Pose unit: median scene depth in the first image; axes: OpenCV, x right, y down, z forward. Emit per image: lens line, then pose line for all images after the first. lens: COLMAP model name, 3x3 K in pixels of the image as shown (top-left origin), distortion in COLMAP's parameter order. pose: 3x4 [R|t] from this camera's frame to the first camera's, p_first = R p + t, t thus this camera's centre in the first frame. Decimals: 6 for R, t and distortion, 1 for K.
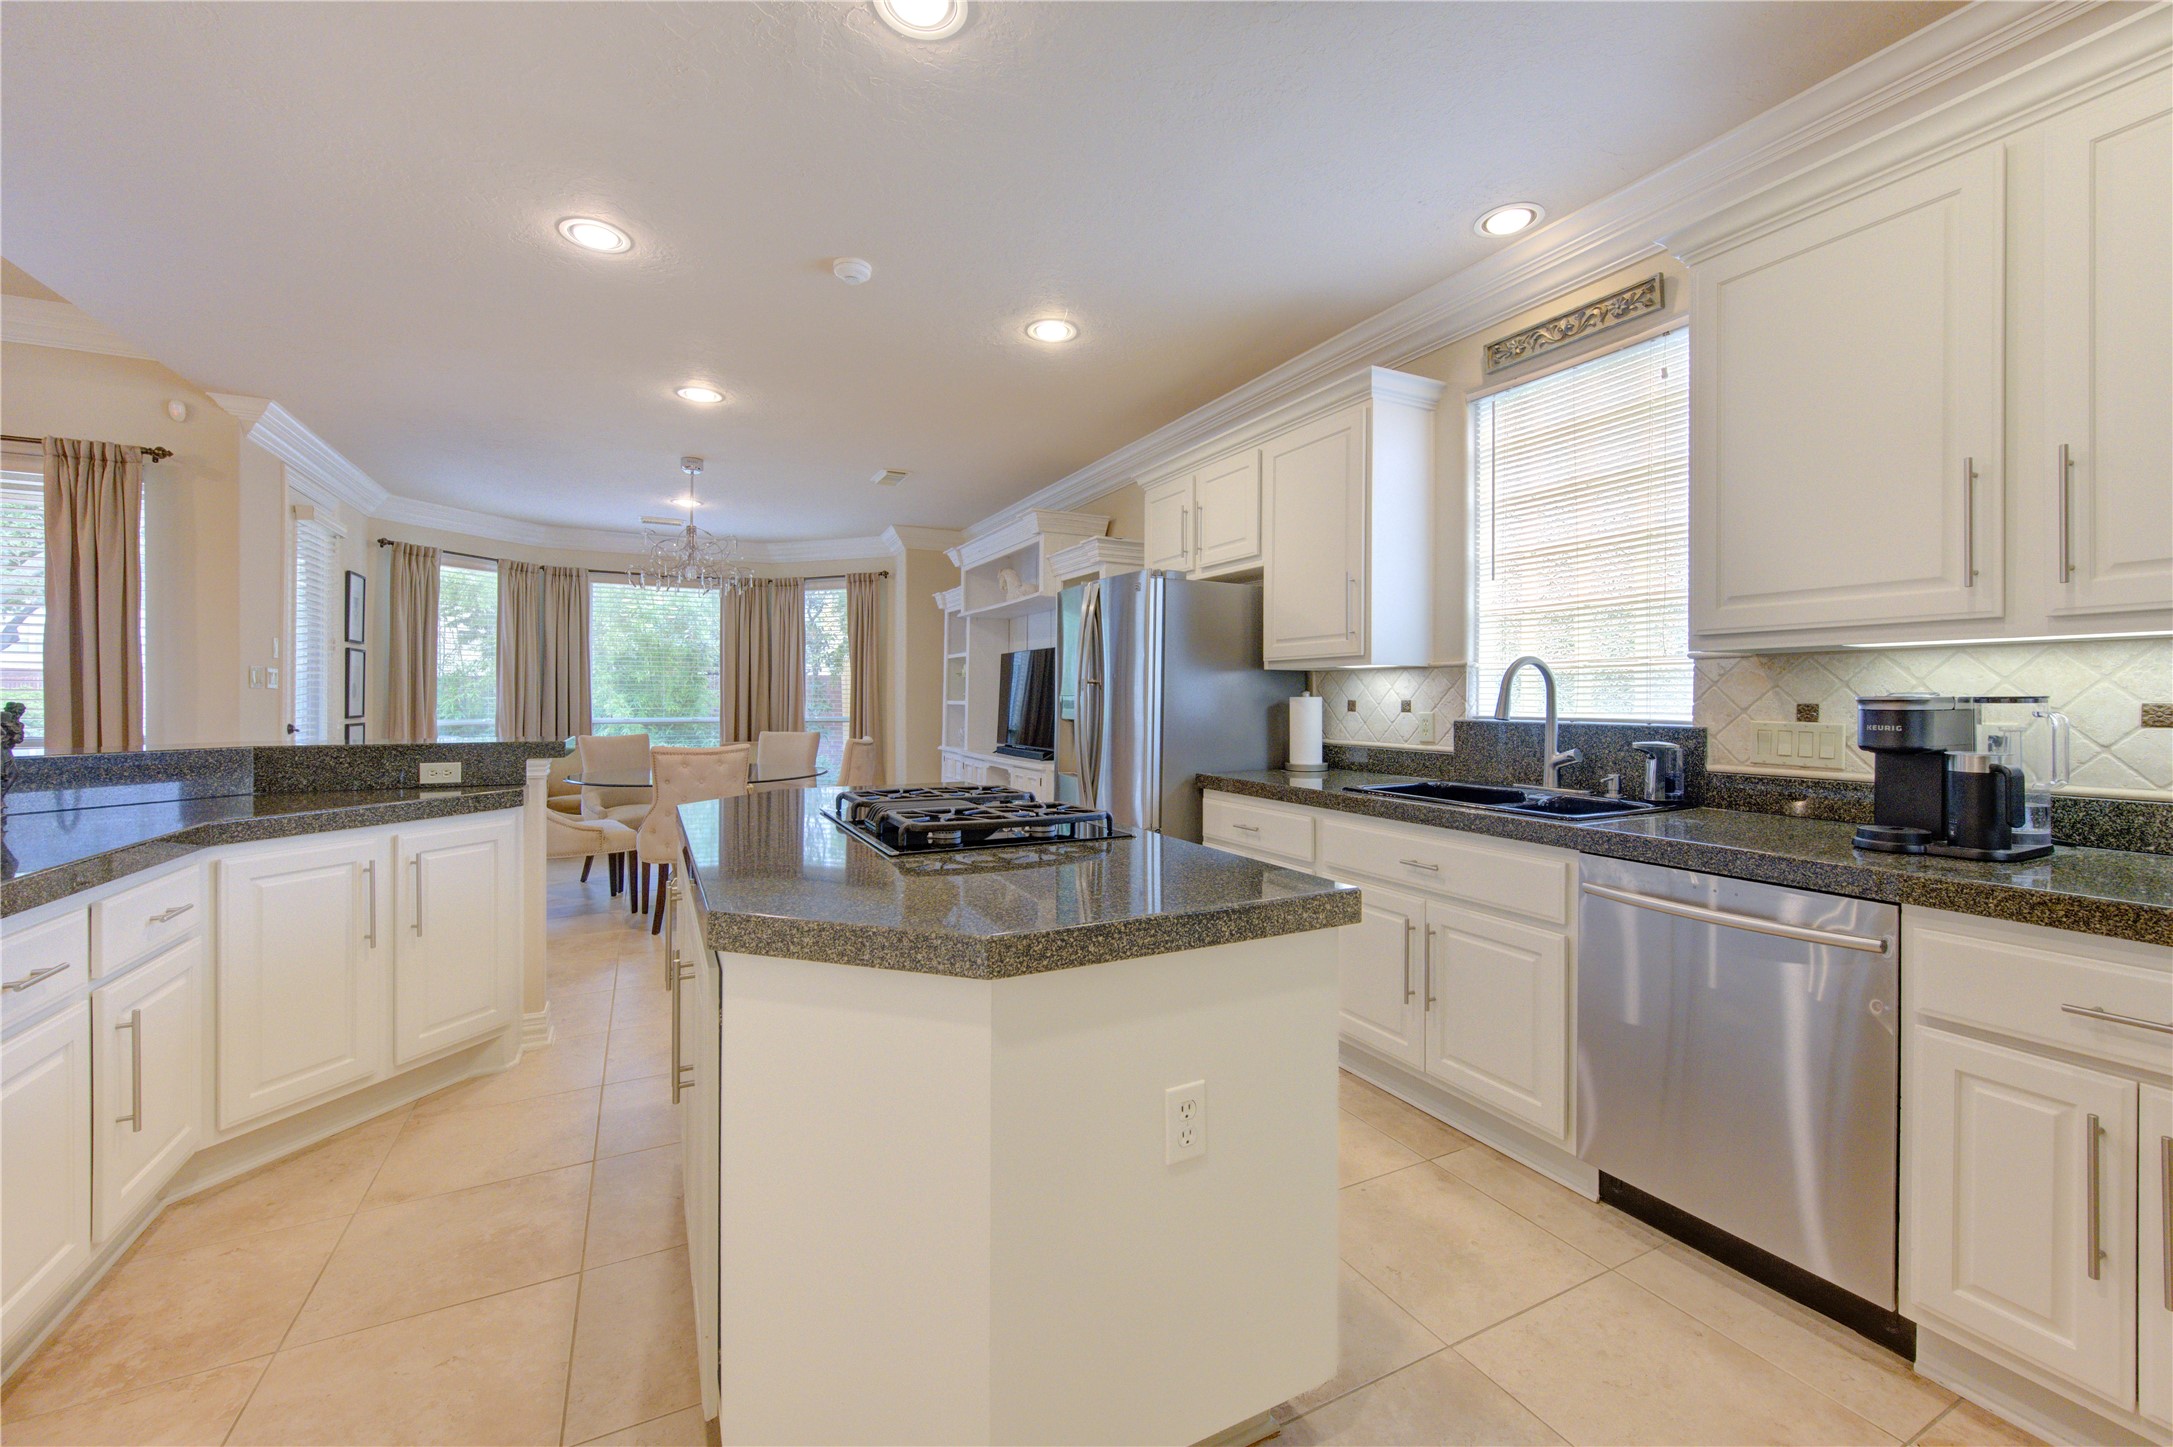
lens RADIAL K [[875.2, 0, 1095.3], [0, 875.2, 725.7], [0, 0, 1]] dist [0.003718, -0.000058]
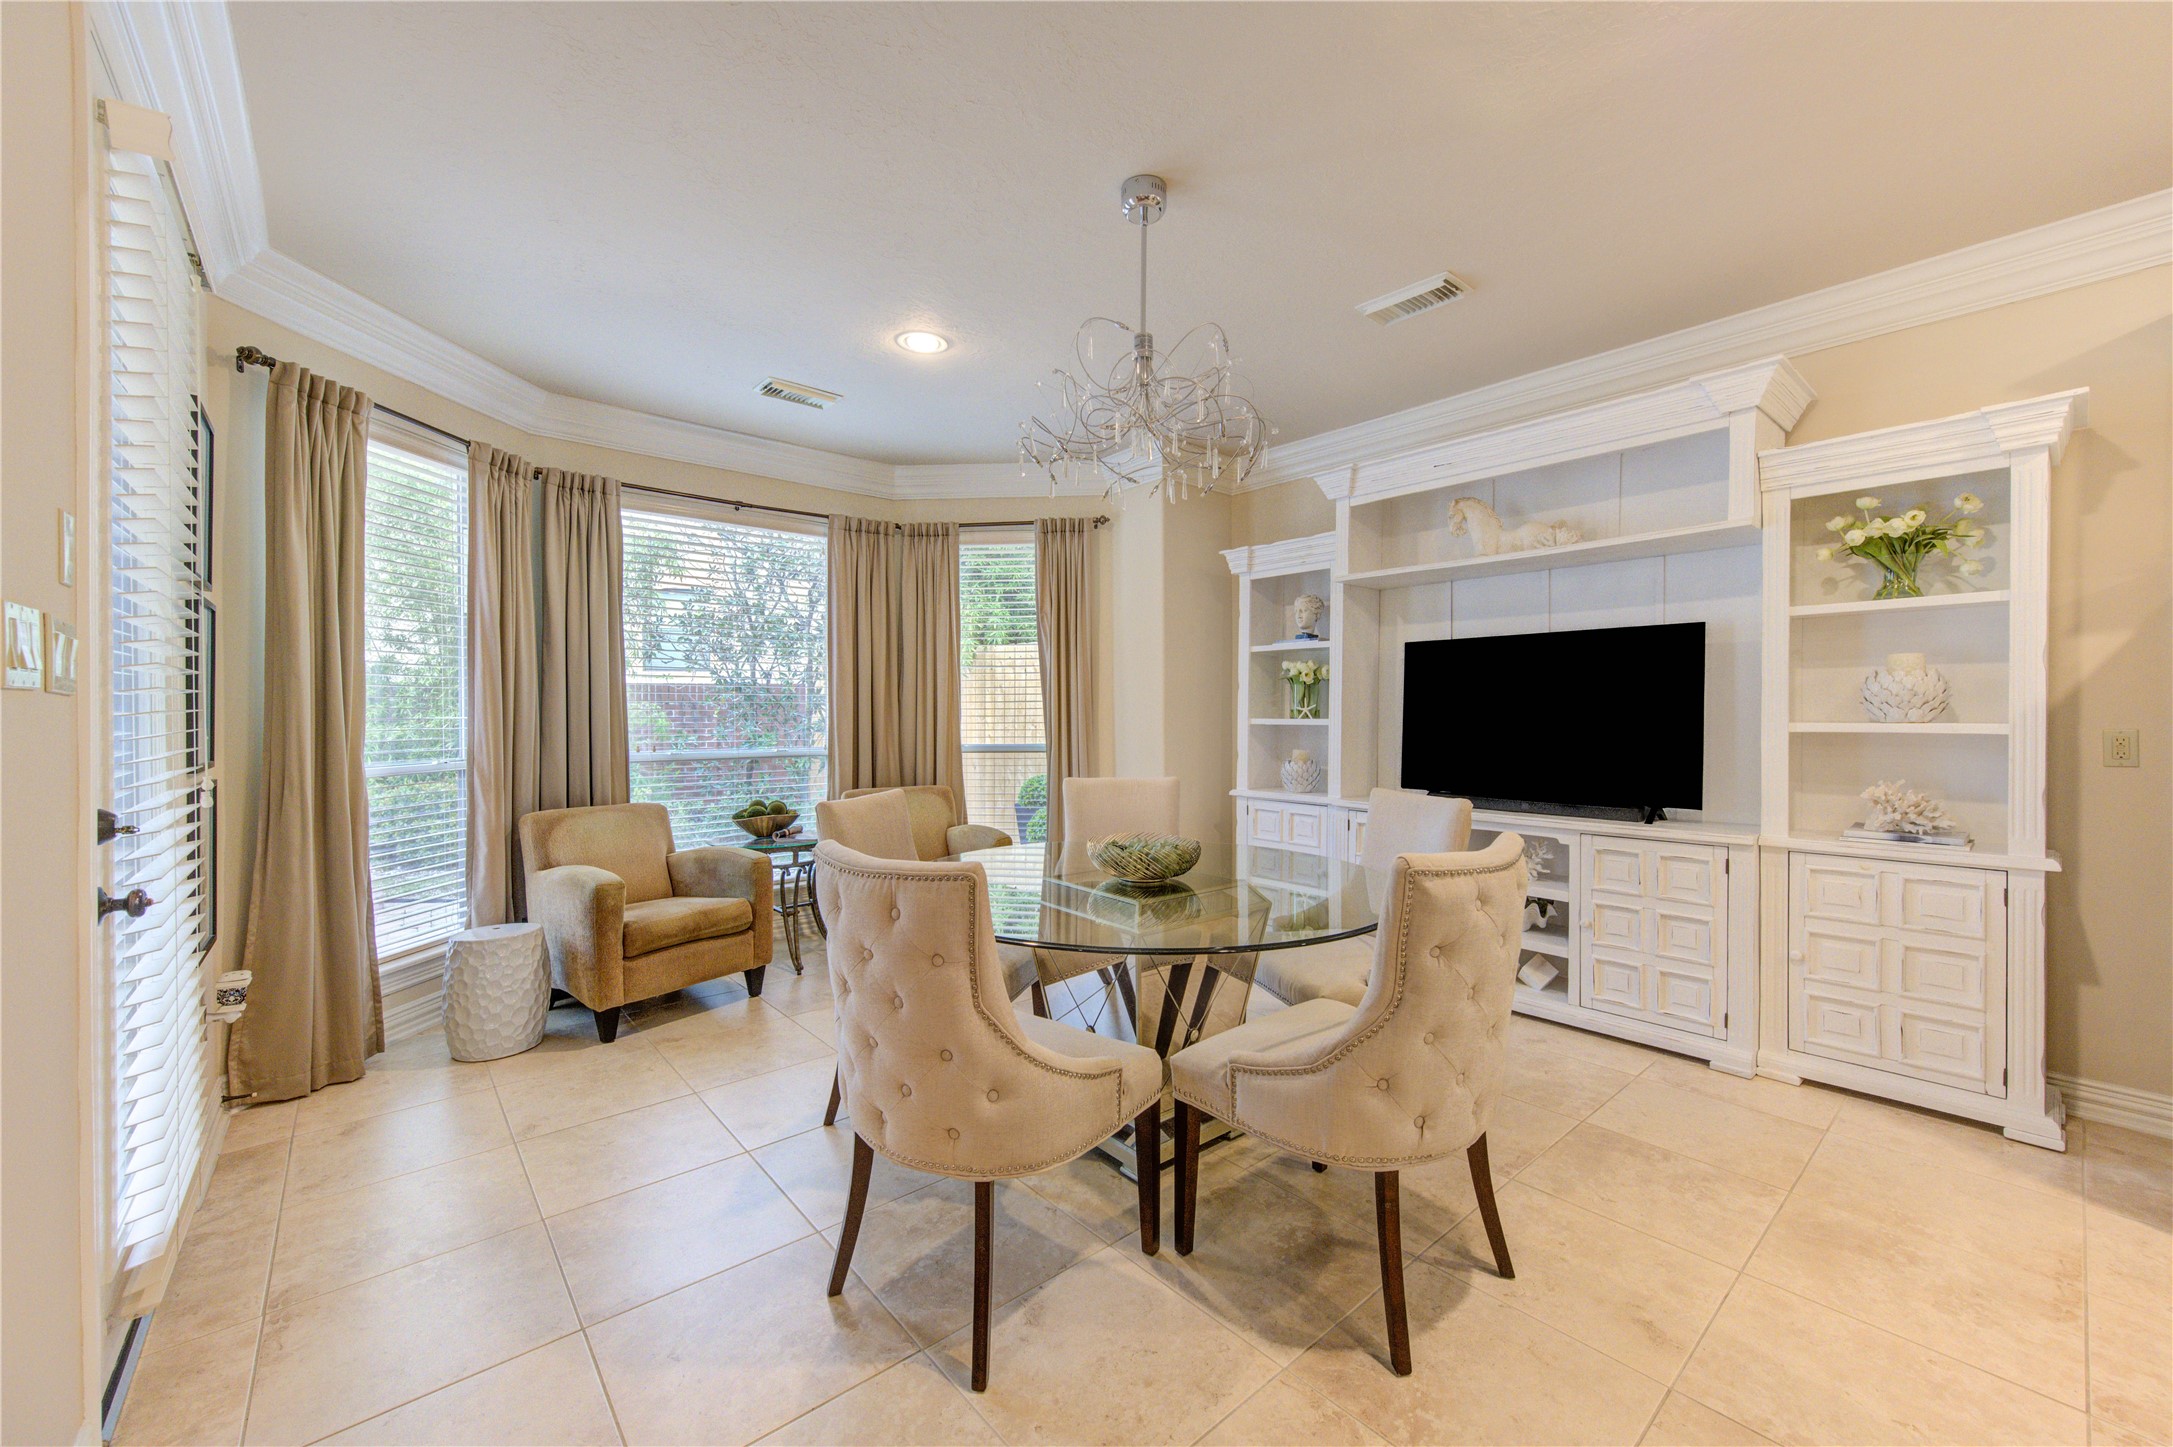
lens RADIAL K [[875.2, 0, 1095.3], [0, 875.2, 725.7], [0, 0, 1]] dist [0.003718, -0.000058]
pose [[0.973619, -0.004805, 0.228130, -0.429720], [0.008469, 0.999850, -0.015085, -0.014843], [-0.228023, 0.016619, 0.973514, 0.413406]]
